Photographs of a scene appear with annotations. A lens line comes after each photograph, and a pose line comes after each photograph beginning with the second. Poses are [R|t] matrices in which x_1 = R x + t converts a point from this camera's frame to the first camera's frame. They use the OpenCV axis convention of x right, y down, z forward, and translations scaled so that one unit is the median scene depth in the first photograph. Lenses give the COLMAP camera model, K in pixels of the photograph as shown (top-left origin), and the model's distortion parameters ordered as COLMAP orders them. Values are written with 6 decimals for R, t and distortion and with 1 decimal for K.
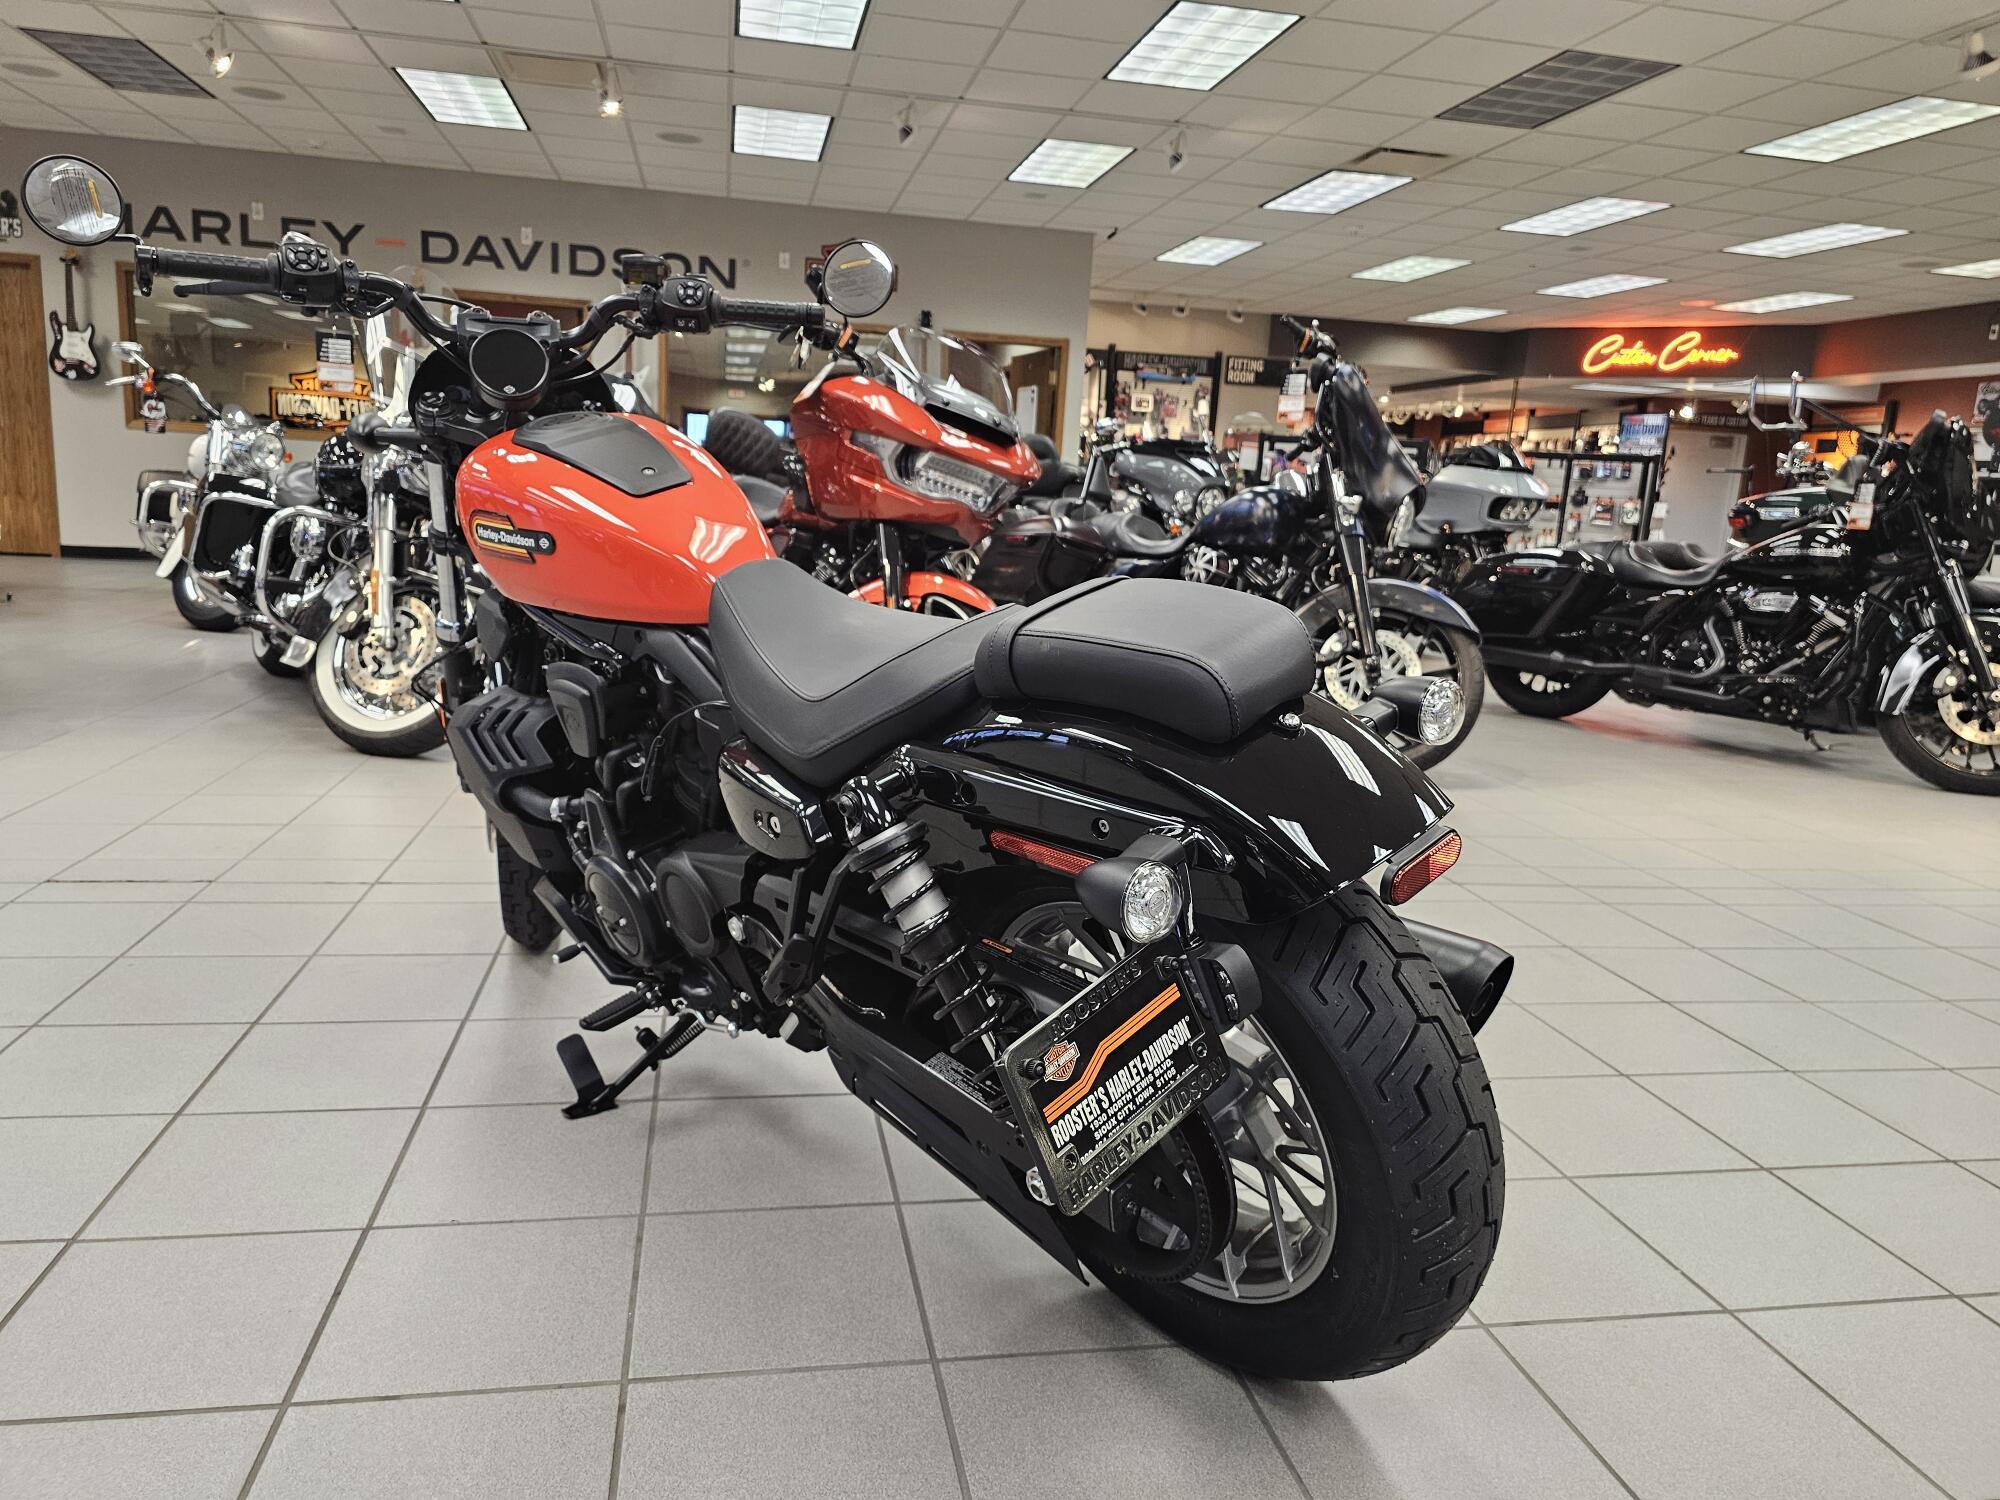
lens RADIAL K [[1371.1, 0, 1000.8], [0, 1371.1, 740.7], [0, 0, 1]] dist [0.027003, -0.028768]
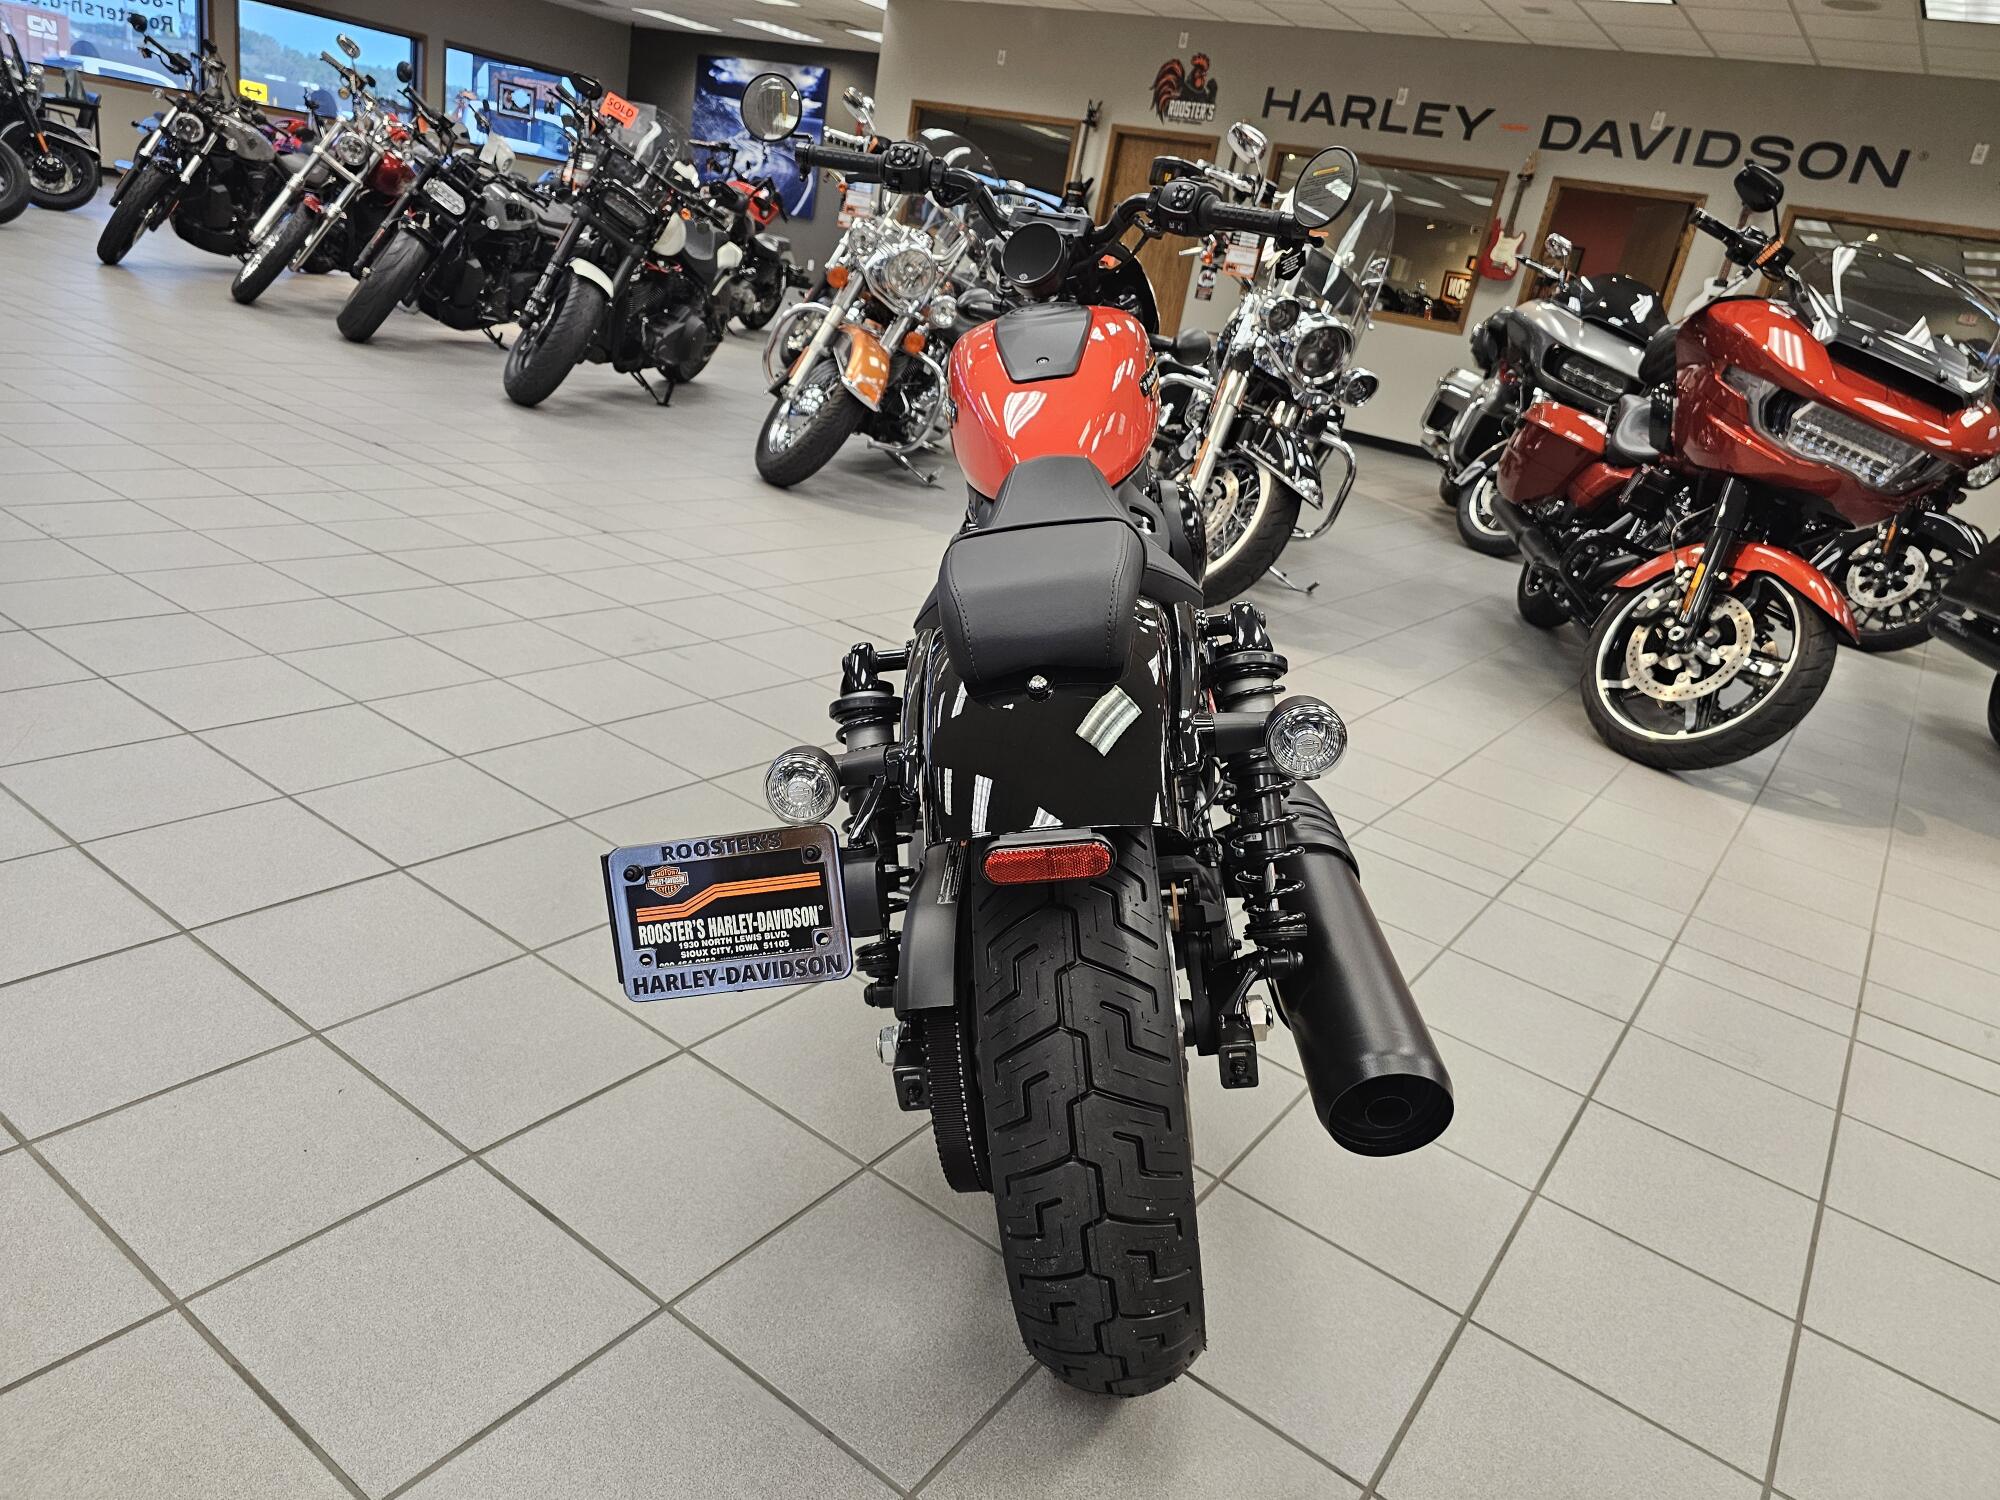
lens RADIAL K [[1374.5, 0, 1000.0], [0, 1374.5, 750.0], [0, 0, 1]] dist [0.053994, -0.049576]
pose [[0.687671, 0.307127, -0.657862, 0.221897], [-0.256230, 0.950477, 0.175896, -0.034783], [0.679305, 0.047605, 0.732311, 0.072594]]
